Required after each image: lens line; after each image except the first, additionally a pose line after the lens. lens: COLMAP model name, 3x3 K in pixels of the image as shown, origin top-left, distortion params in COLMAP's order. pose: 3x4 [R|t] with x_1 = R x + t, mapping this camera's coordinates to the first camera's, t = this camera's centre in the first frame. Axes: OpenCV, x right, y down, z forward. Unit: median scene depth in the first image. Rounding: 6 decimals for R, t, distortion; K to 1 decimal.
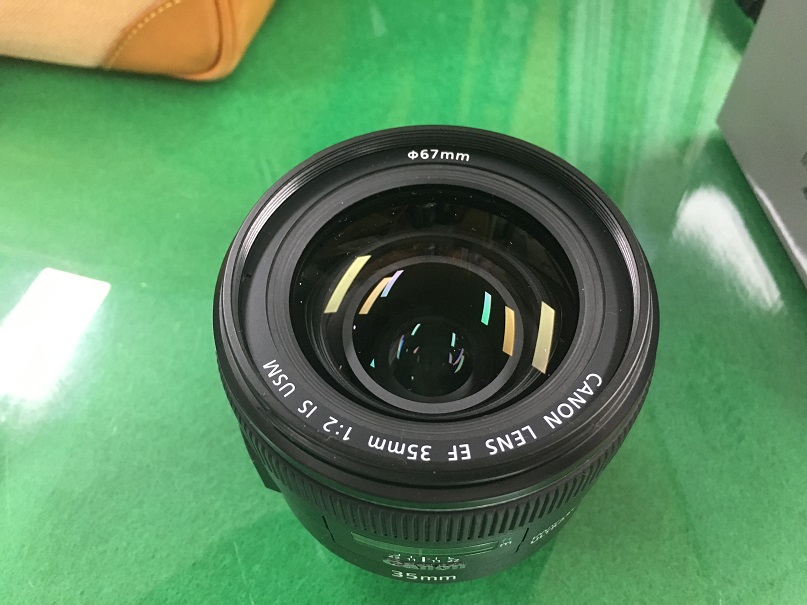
lens RADIAL K [[724.3, 0, 396.7], [0, 724.3, 304.5], [0, 0, 1]] dist [0.068029, -0.146383]
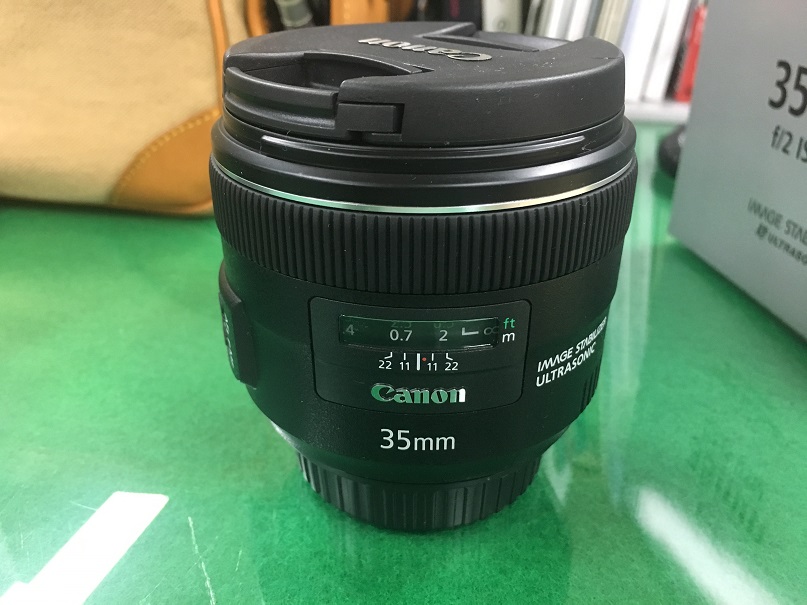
lens RADIAL K [[724.3, 0, 399.0], [0, 724.3, 310.8], [0, 0, 1]] dist [0.068029, -0.146383]
pose [[0.999184, 0.007022, 0.039781, -0.014092], [0.012901, 0.877745, -0.478954, 0.450886], [-0.038281, 0.479076, 0.876938, 0.122859]]
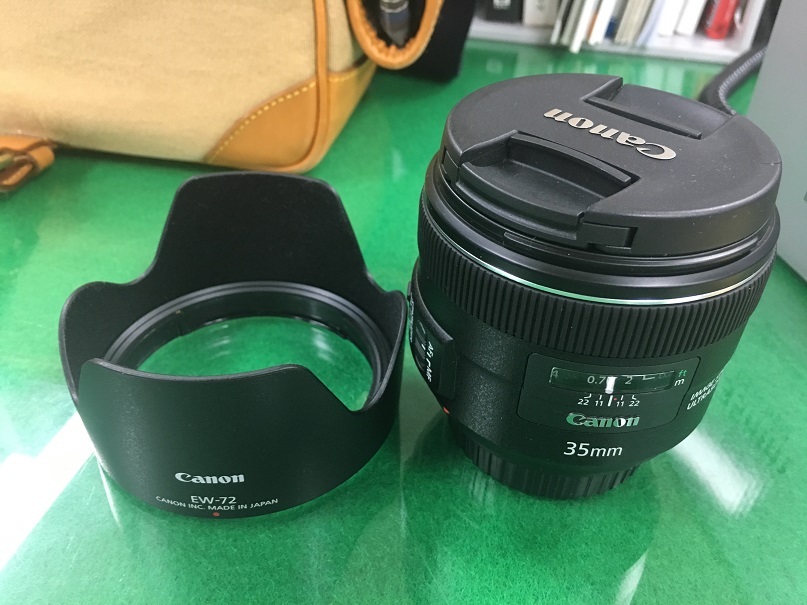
lens RADIAL K [[724.3, 0, 389.1], [0, 724.3, 310.5], [0, 0, 1]] dist [0.068029, -0.146383]
pose [[0.996646, 0.002789, 0.081787, -0.258094], [0.023154, 0.948972, -0.314510, 0.358006], [-0.078490, 0.315348, 0.945724, -0.073839]]
